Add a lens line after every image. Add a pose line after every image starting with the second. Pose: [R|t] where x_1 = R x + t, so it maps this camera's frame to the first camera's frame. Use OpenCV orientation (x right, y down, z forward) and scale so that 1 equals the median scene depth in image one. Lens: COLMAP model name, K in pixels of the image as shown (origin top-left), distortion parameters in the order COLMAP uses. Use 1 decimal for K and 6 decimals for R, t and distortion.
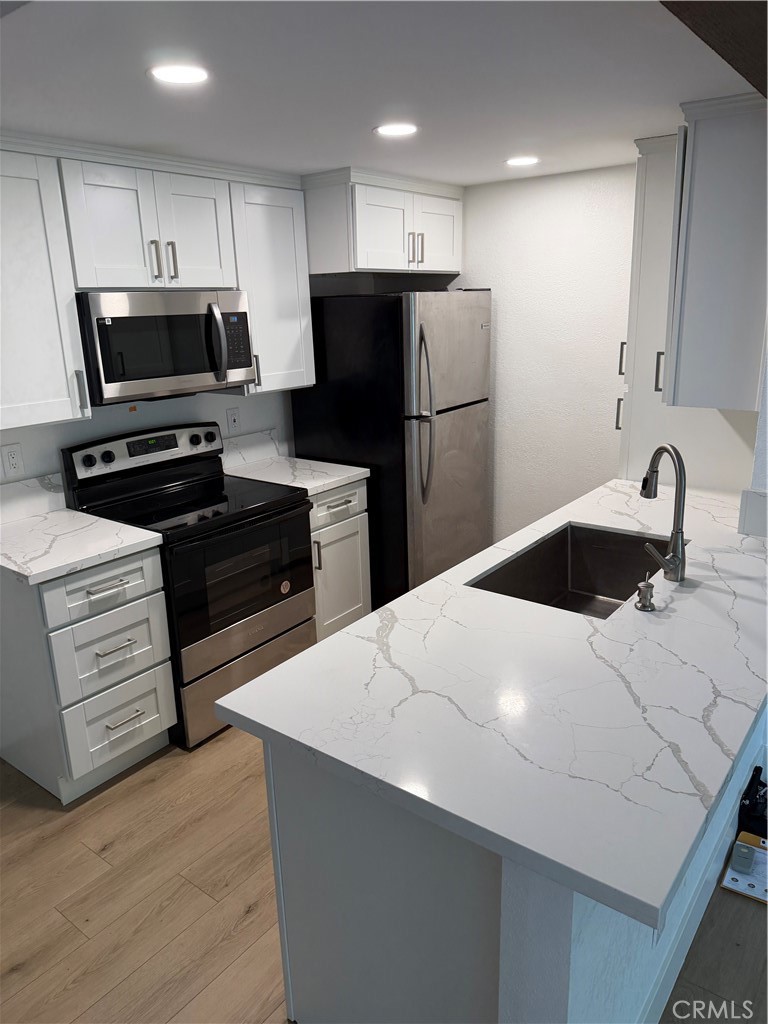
lens RADIAL K [[726.4, 0, 386.9], [0, 726.4, 508.5], [0, 0, 1]] dist [0.047119, -0.035951]
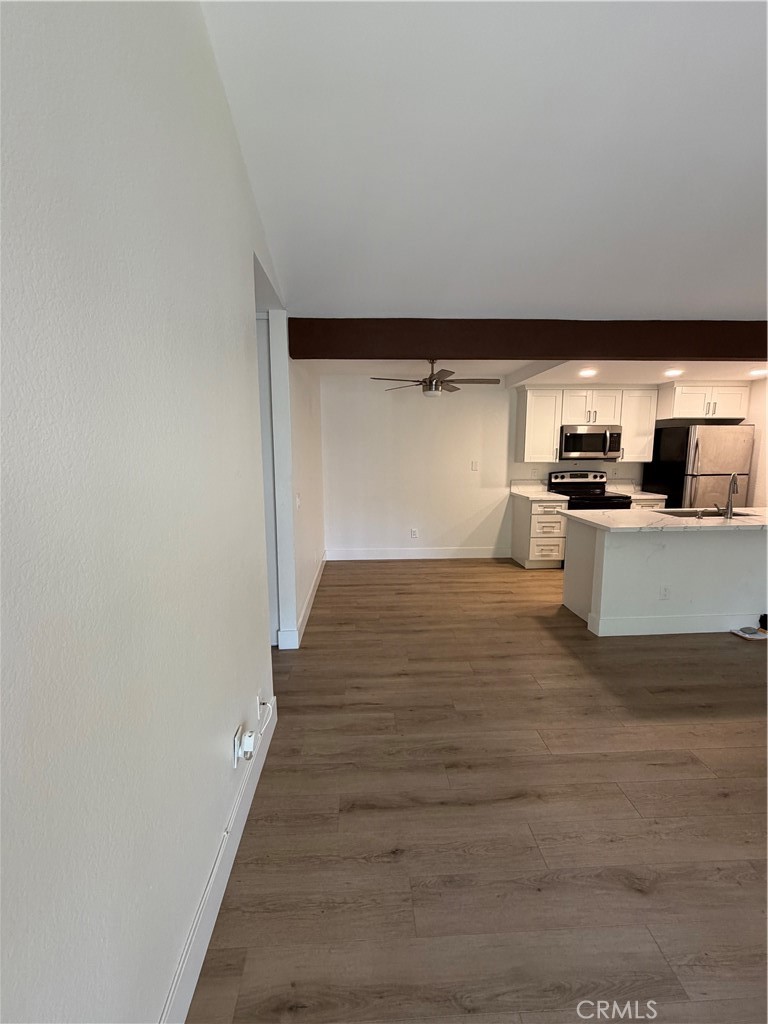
lens RADIAL K [[409.7, 0, 381.8], [0, 409.7, 509.5], [0, 0, 1]] dist [-0.008370, 0.000216]
pose [[0.629005, 0.139035, -0.764868, 0.501684], [-0.225885, 0.974115, -0.008690, 0.258461], [0.743861, 0.178238, 0.644129, -0.704884]]
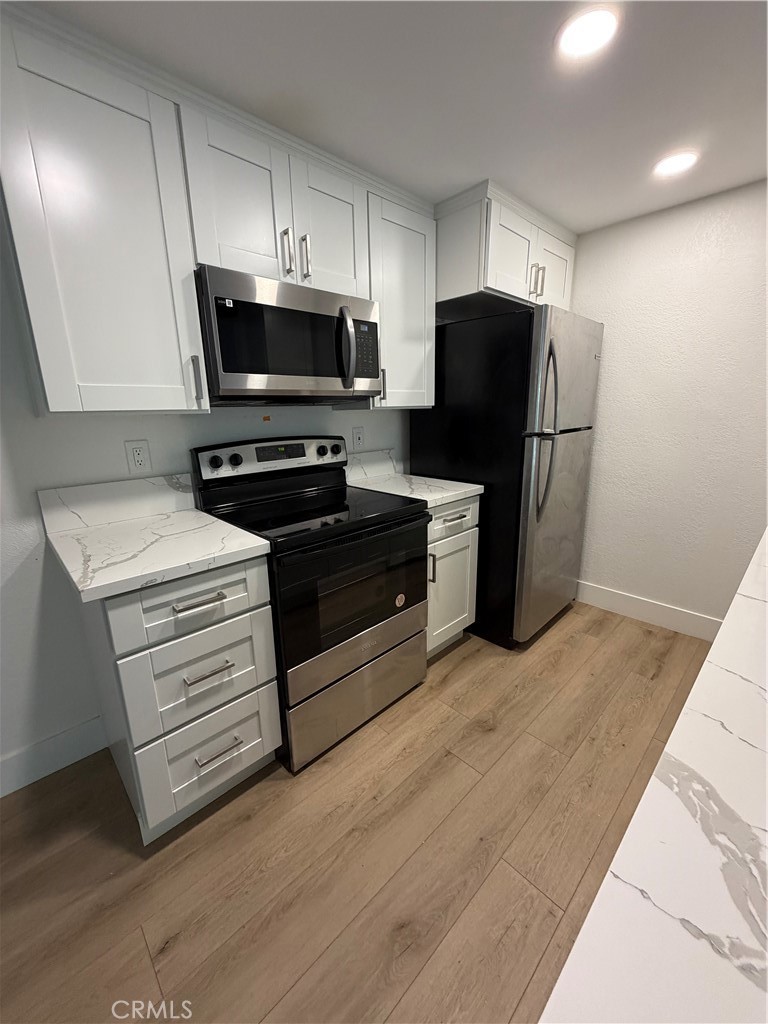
lens RADIAL K [[409.7, 0, 382.8], [0, 409.7, 507.1], [0, 0, 1]] dist [-0.008370, 0.000216]
pose [[0.988207, 0.047851, -0.145452, -0.092755], [-0.052887, 0.998121, -0.030949, 0.001683], [0.143698, 0.038277, 0.988881, 0.465043]]
